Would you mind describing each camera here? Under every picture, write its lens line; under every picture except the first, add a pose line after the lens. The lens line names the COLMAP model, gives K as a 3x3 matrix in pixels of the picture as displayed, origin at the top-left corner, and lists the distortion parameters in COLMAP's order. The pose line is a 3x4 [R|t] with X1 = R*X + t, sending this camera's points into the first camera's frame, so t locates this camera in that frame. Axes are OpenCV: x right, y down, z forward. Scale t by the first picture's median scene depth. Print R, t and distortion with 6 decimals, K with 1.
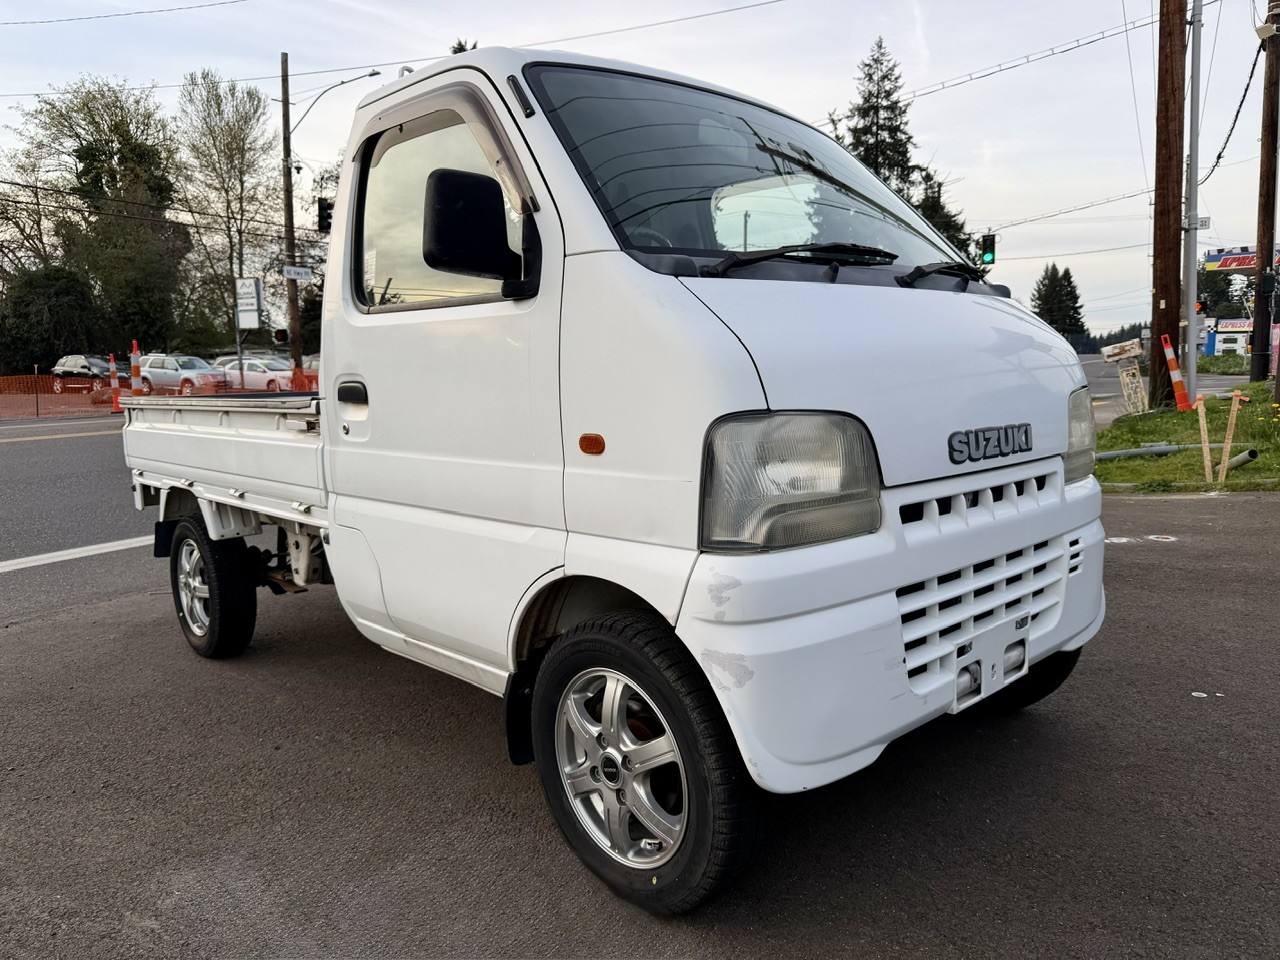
lens RADIAL K [[912.4, 0, 640.0], [0, 912.4, 480.0], [0, 0, 1]] dist [0.008241, -0.021365]
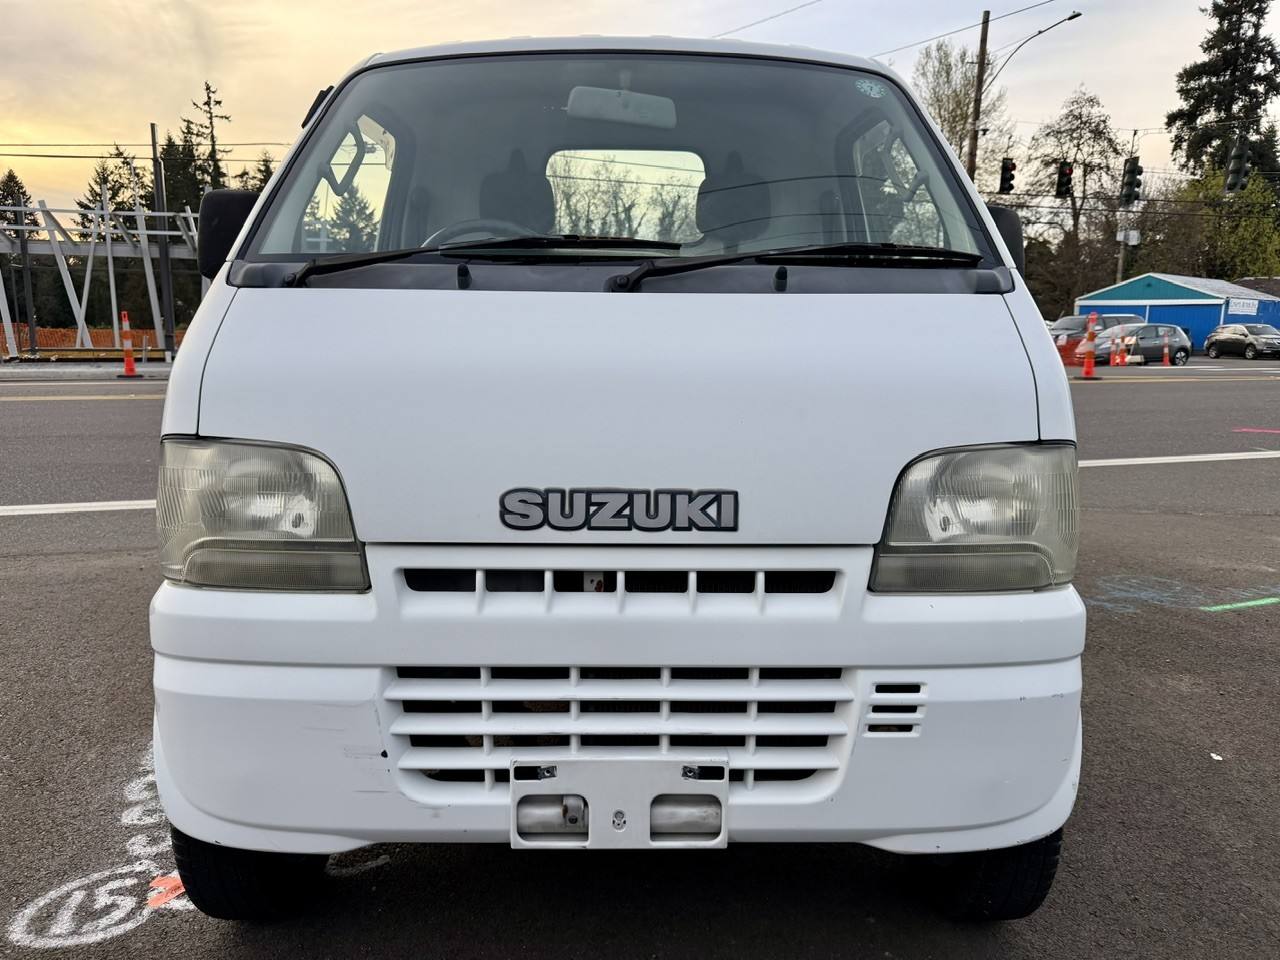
lens RADIAL K [[911.1, 0, 640.3], [0, 911.1, 496.4], [0, 0, 1]] dist [0.004541, -0.046610]
pose [[0.727900, 0.139326, -0.671379, 0.869041], [-0.101500, 0.990246, 0.095453, -0.120556], [0.678129, -0.001335, 0.734942, 0.485389]]
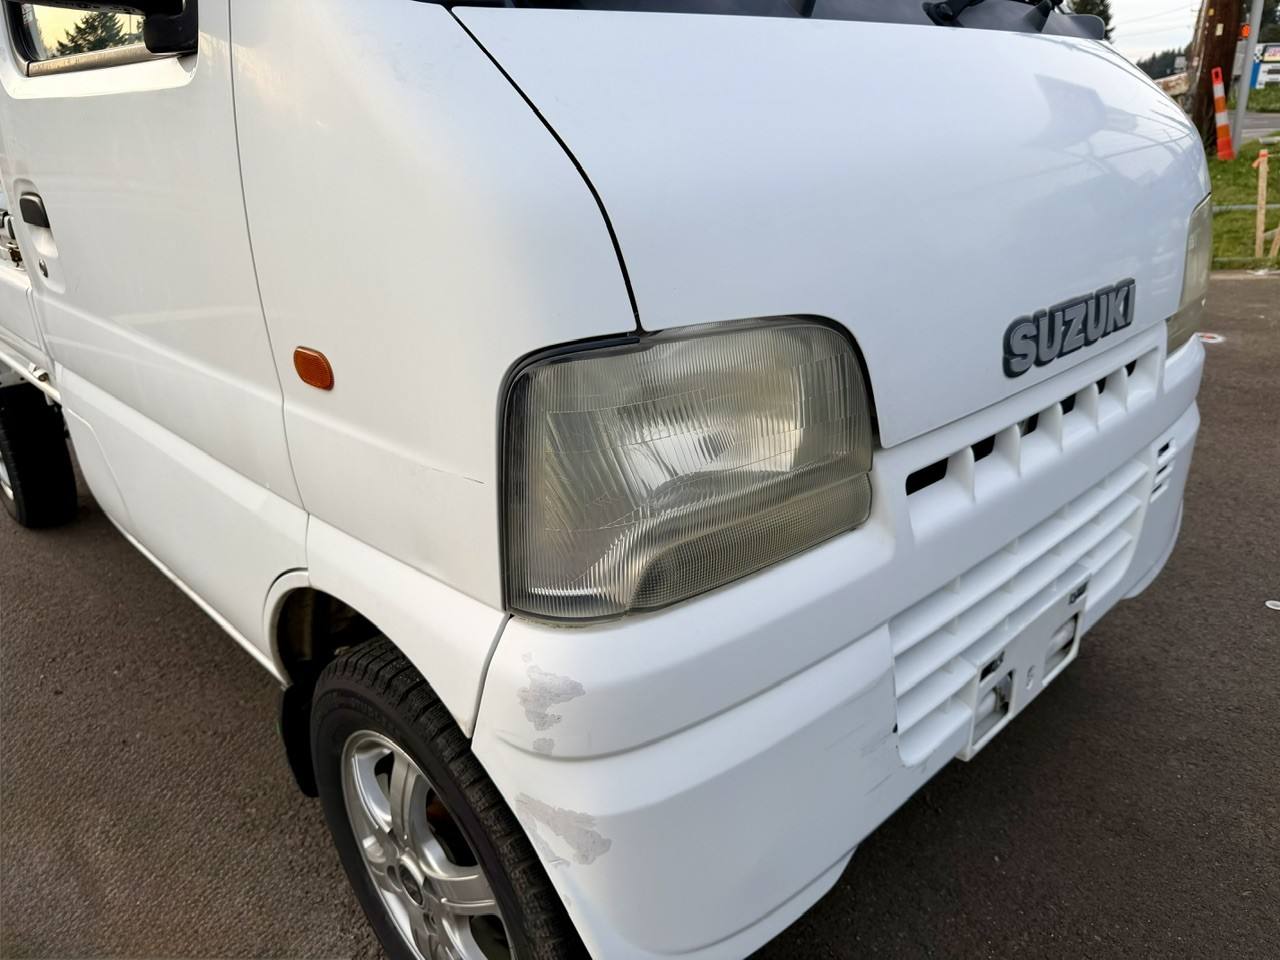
lens RADIAL K [[901.4, 0, 637.1], [0, 901.4, 467.5], [0, 0, 1]] dist [-0.011984, -0.013952]
pose [[0.999950, -0.009426, 0.003429, 0.109256], [0.008174, 0.963926, 0.266044, -0.105840], [-0.005813, -0.266003, 0.963955, 0.434083]]
